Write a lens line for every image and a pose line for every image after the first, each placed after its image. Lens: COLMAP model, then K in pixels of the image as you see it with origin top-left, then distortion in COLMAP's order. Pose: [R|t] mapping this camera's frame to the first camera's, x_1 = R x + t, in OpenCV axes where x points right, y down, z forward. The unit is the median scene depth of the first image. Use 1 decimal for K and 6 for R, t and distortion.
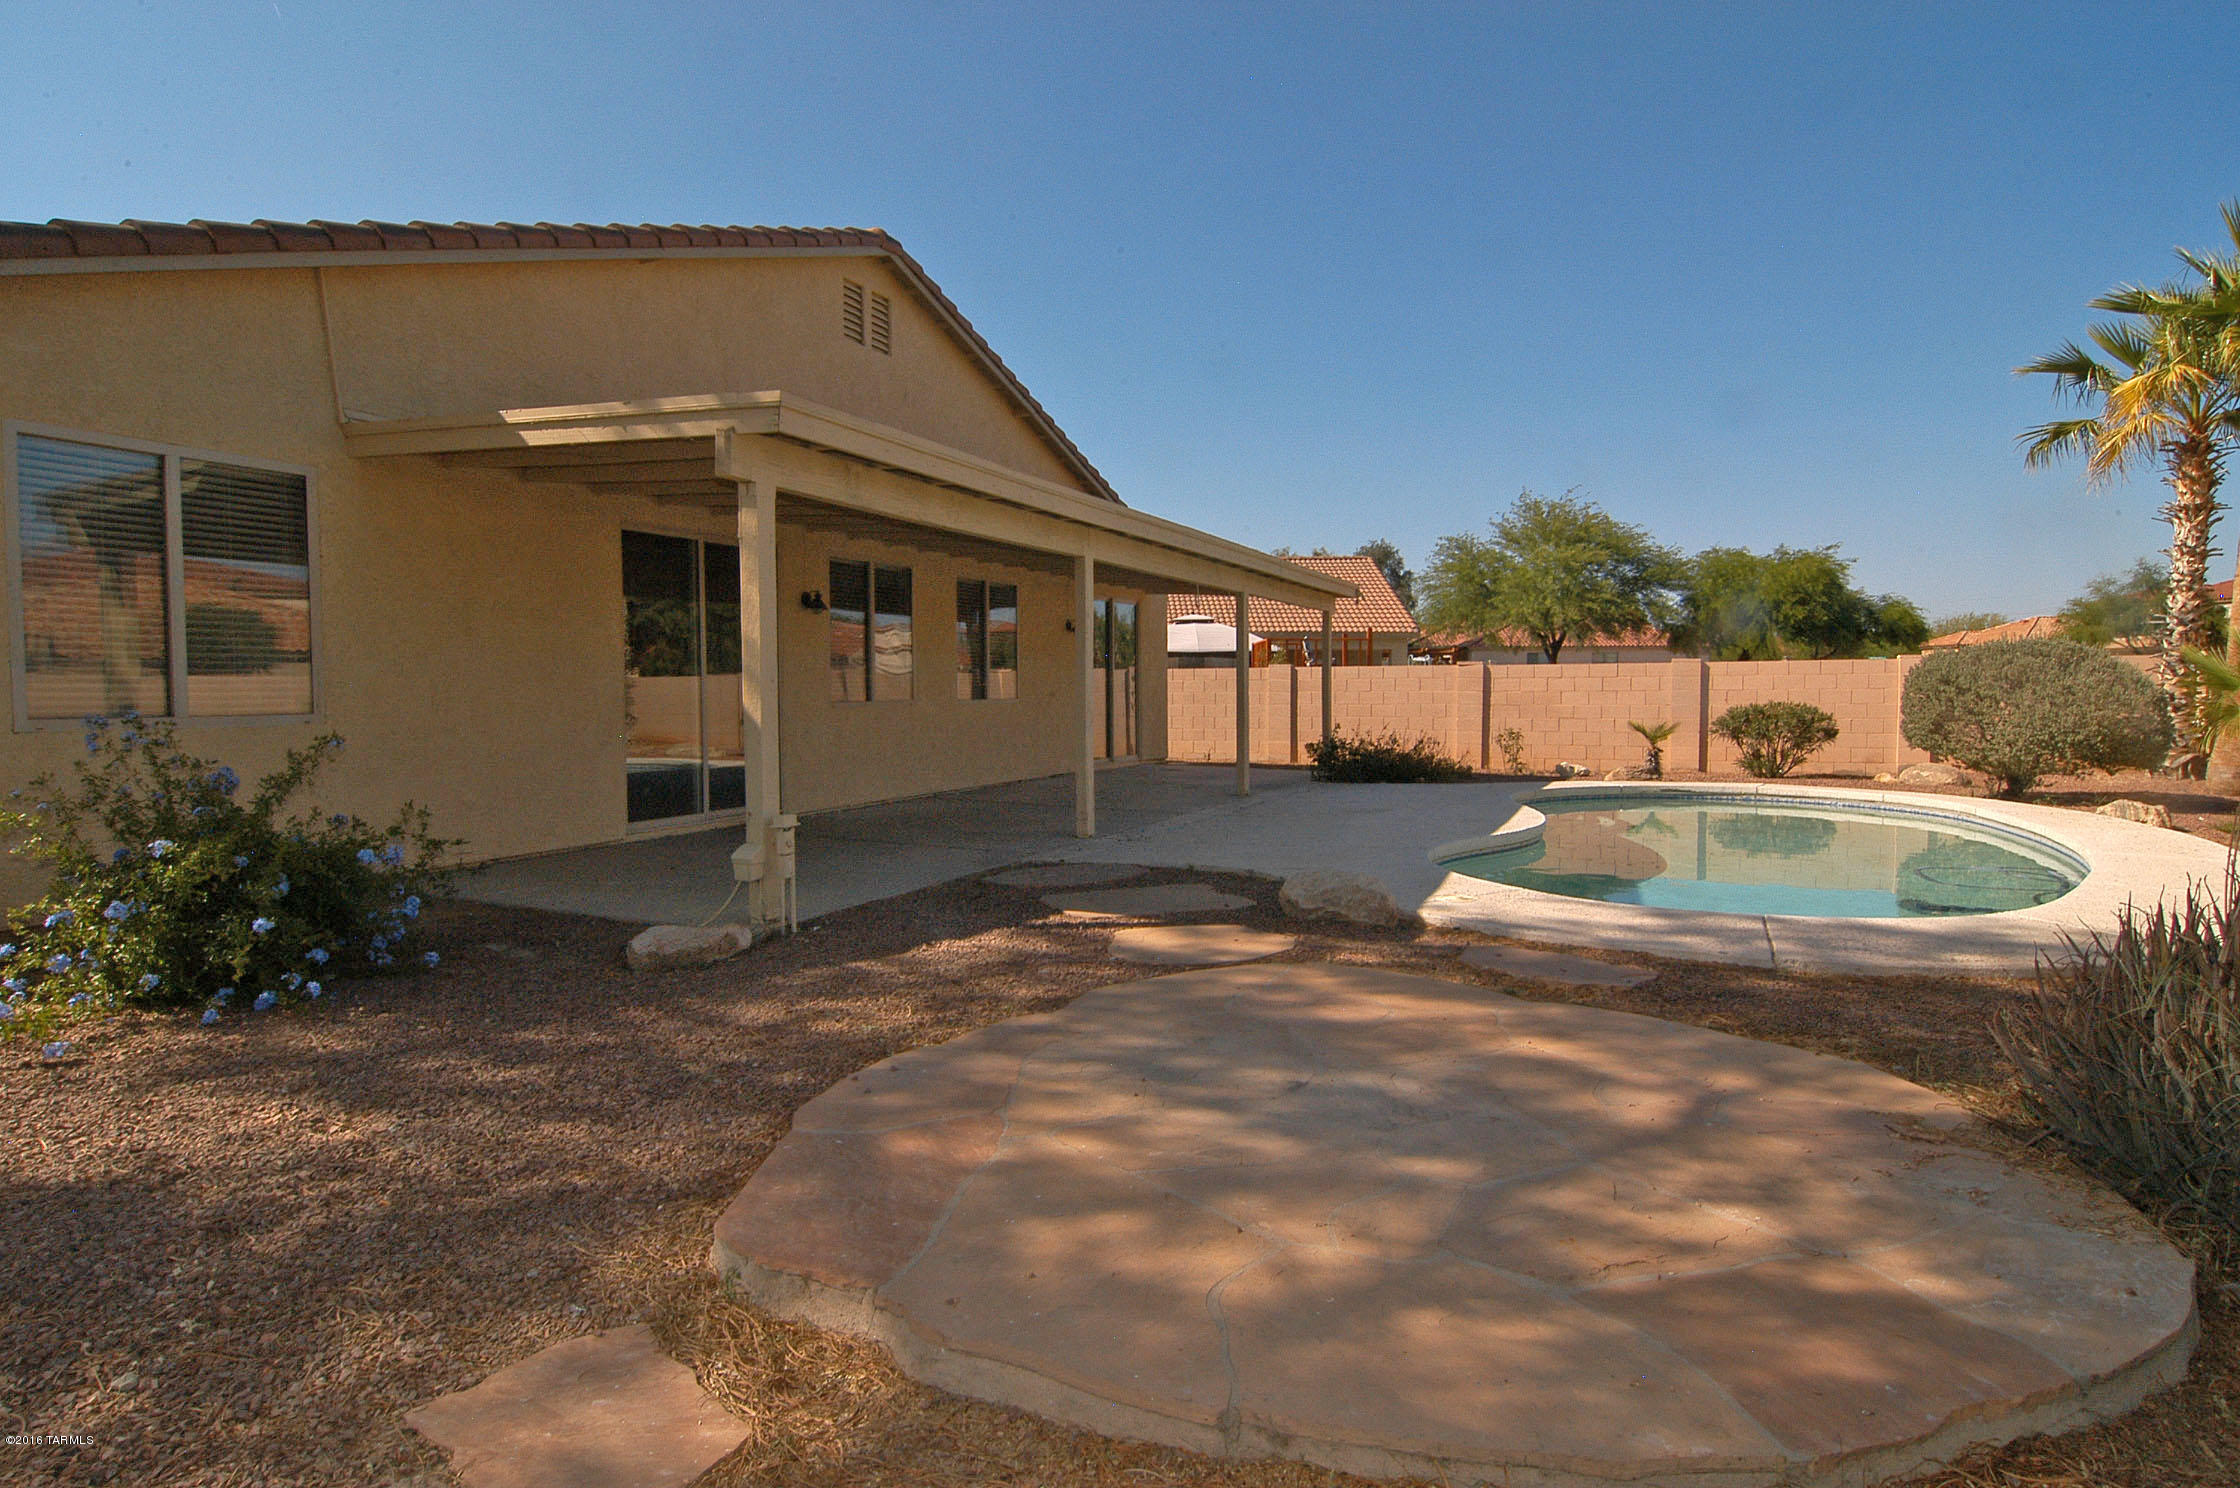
lens RADIAL K [[1202.5, 0, 1117.8], [0, 1202.5, 745.3], [0, 0, 1]] dist [-0.010626, -0.008096]
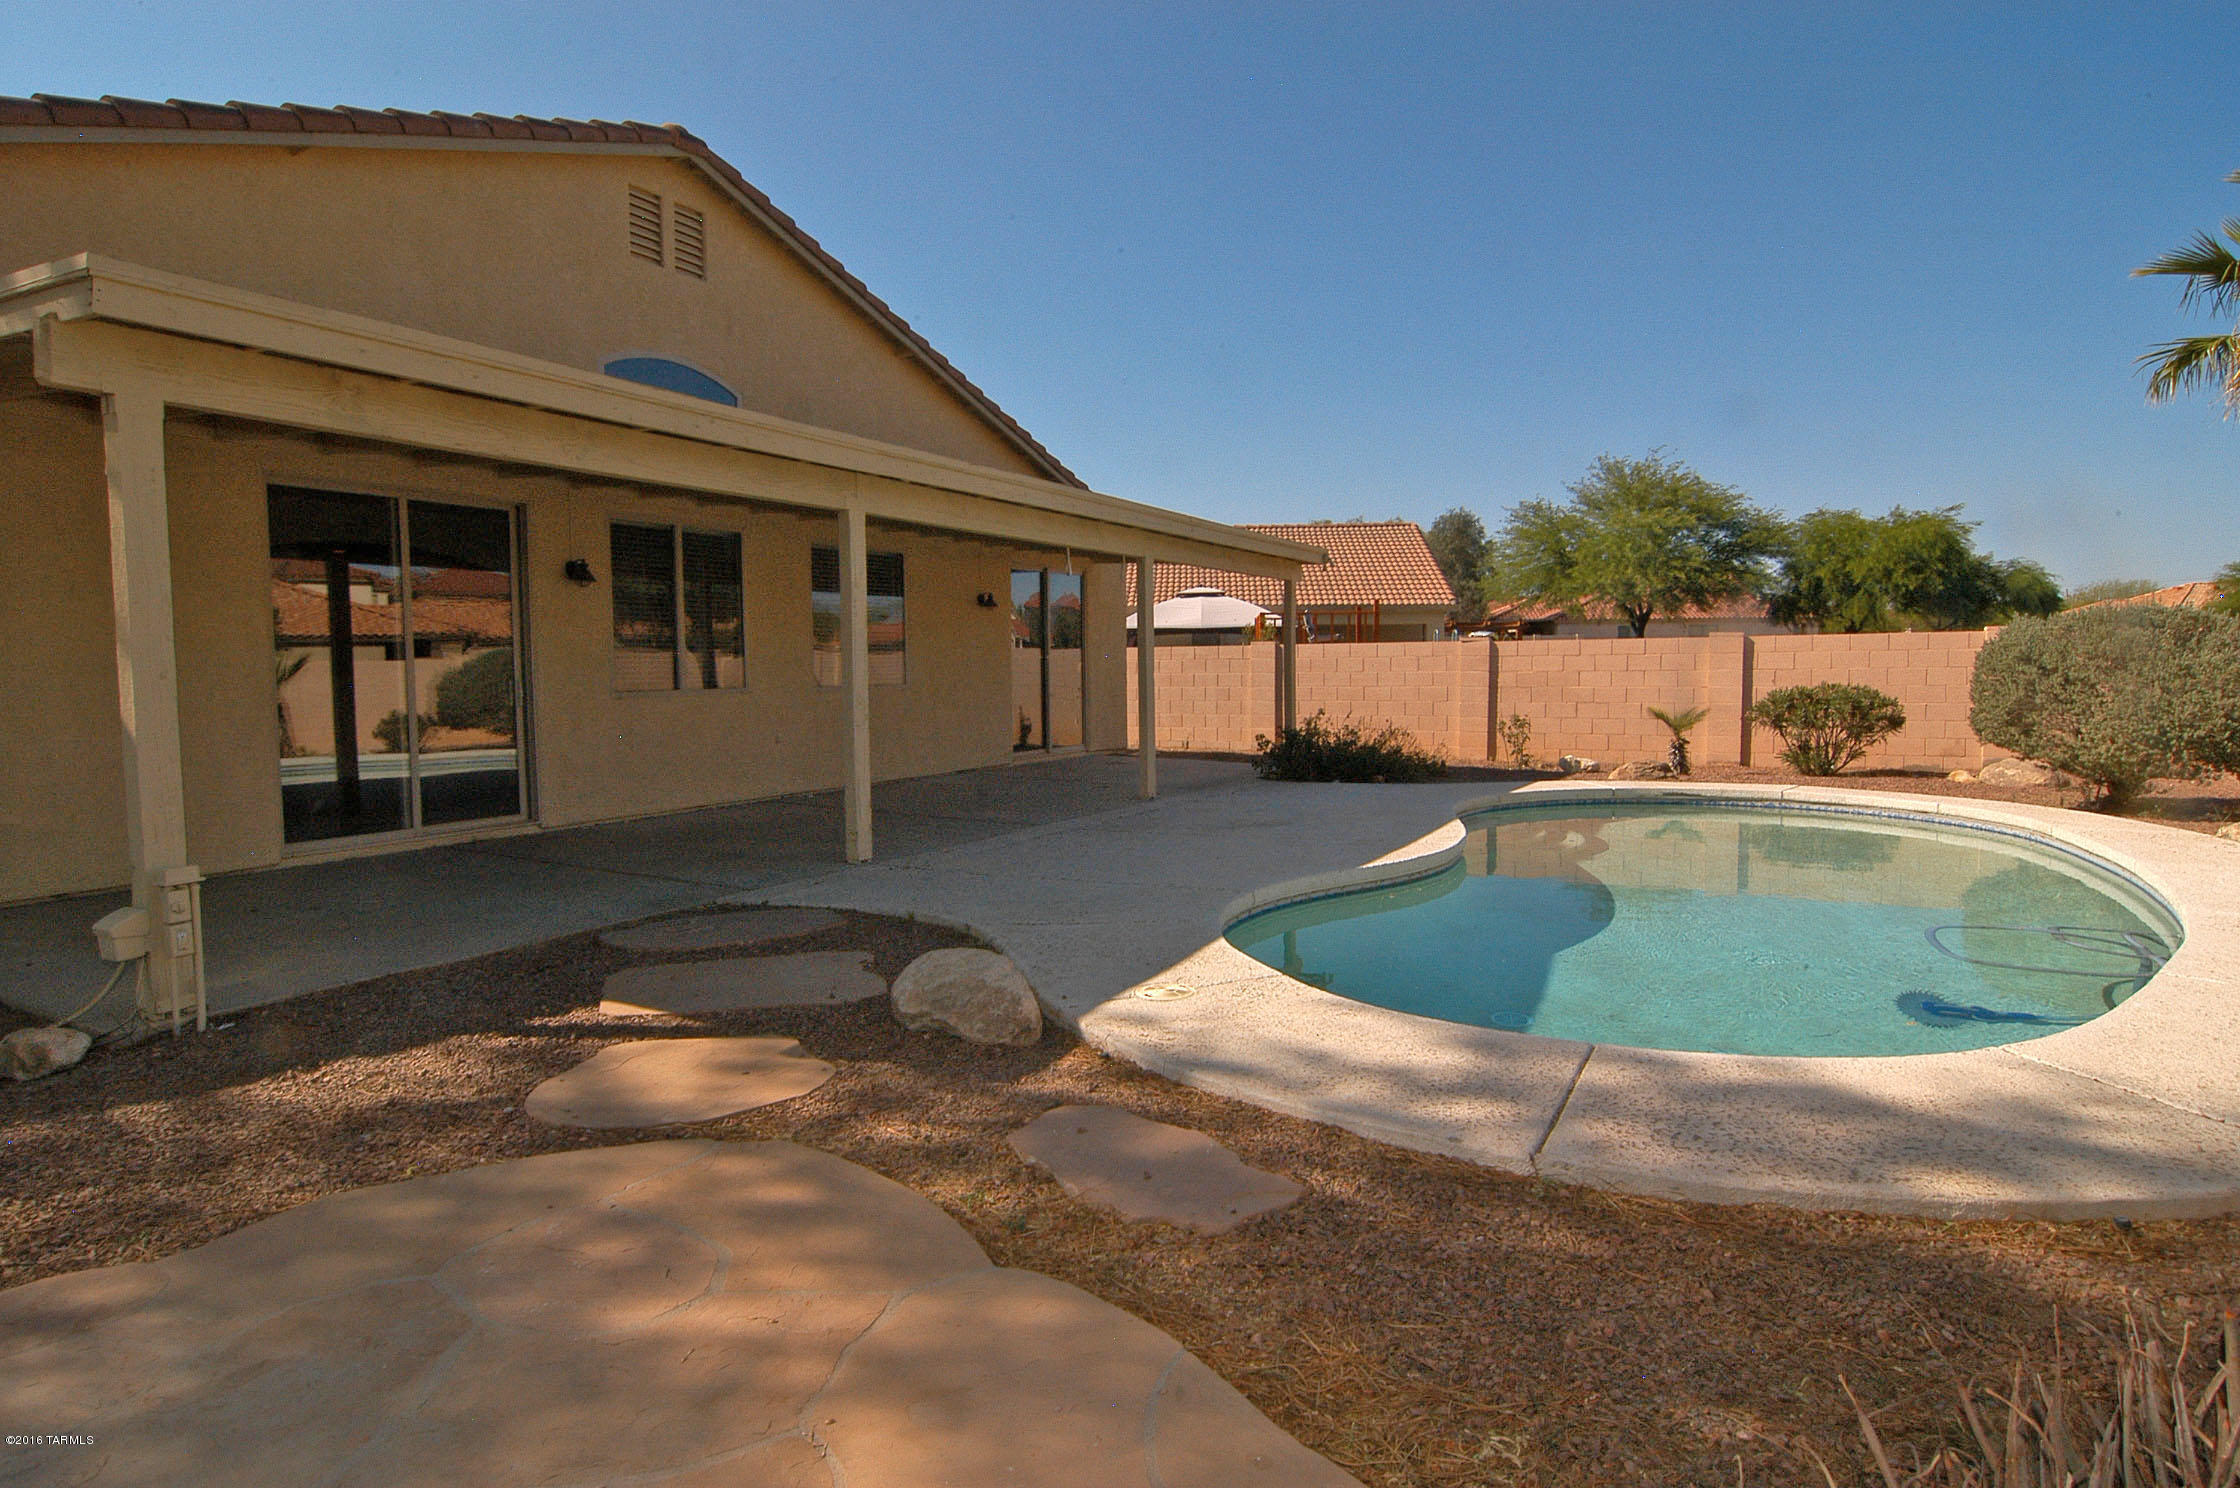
lens RADIAL K [[1202.5, 0, 1124.4], [0, 1202.5, 744.4], [0, 0, 1]] dist [-0.010626, -0.008096]
pose [[0.996953, 0.000356, -0.078005, 0.128903], [0.001089, 0.999828, 0.018489, -0.010261], [0.077998, -0.018518, 0.996782, 0.134608]]
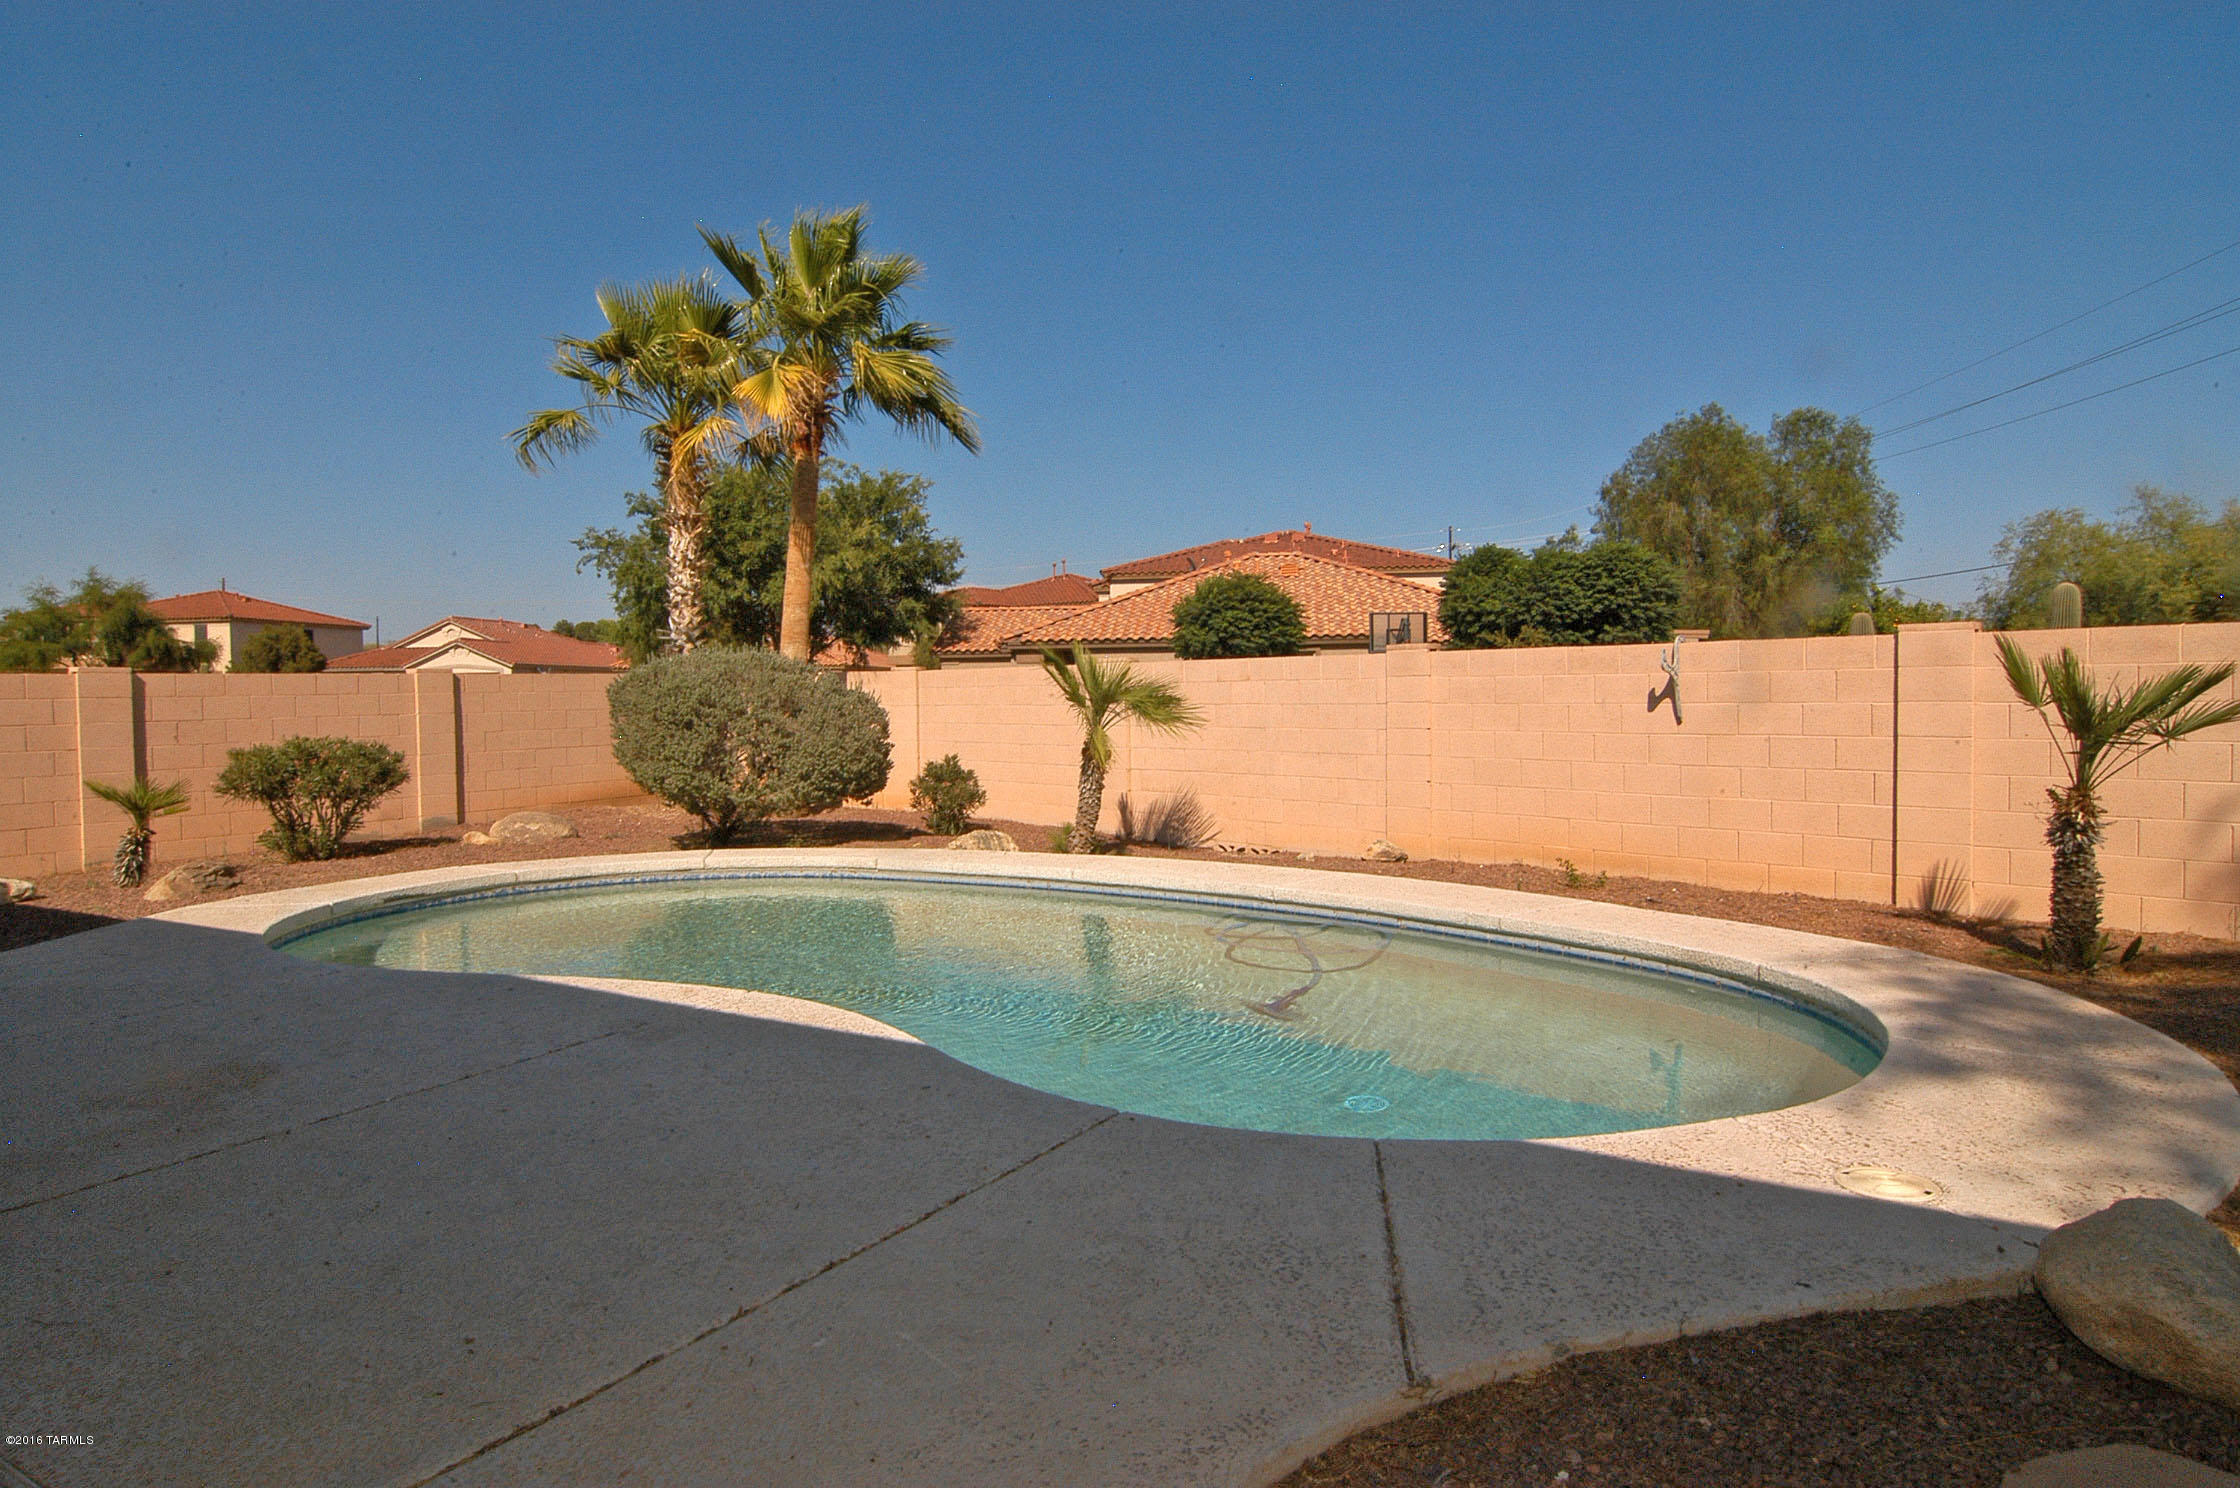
lens RADIAL K [[1320.7, 0, 1123.8], [0, 1320.7, 724.1], [0, 0, 1]] dist [-0.021808, 0.001976]
pose [[0.113821, -0.018809, 0.993323, -0.092589], [0.059547, 0.998152, 0.012077, -0.026660], [-0.991715, 0.057775, 0.114731, 0.501399]]
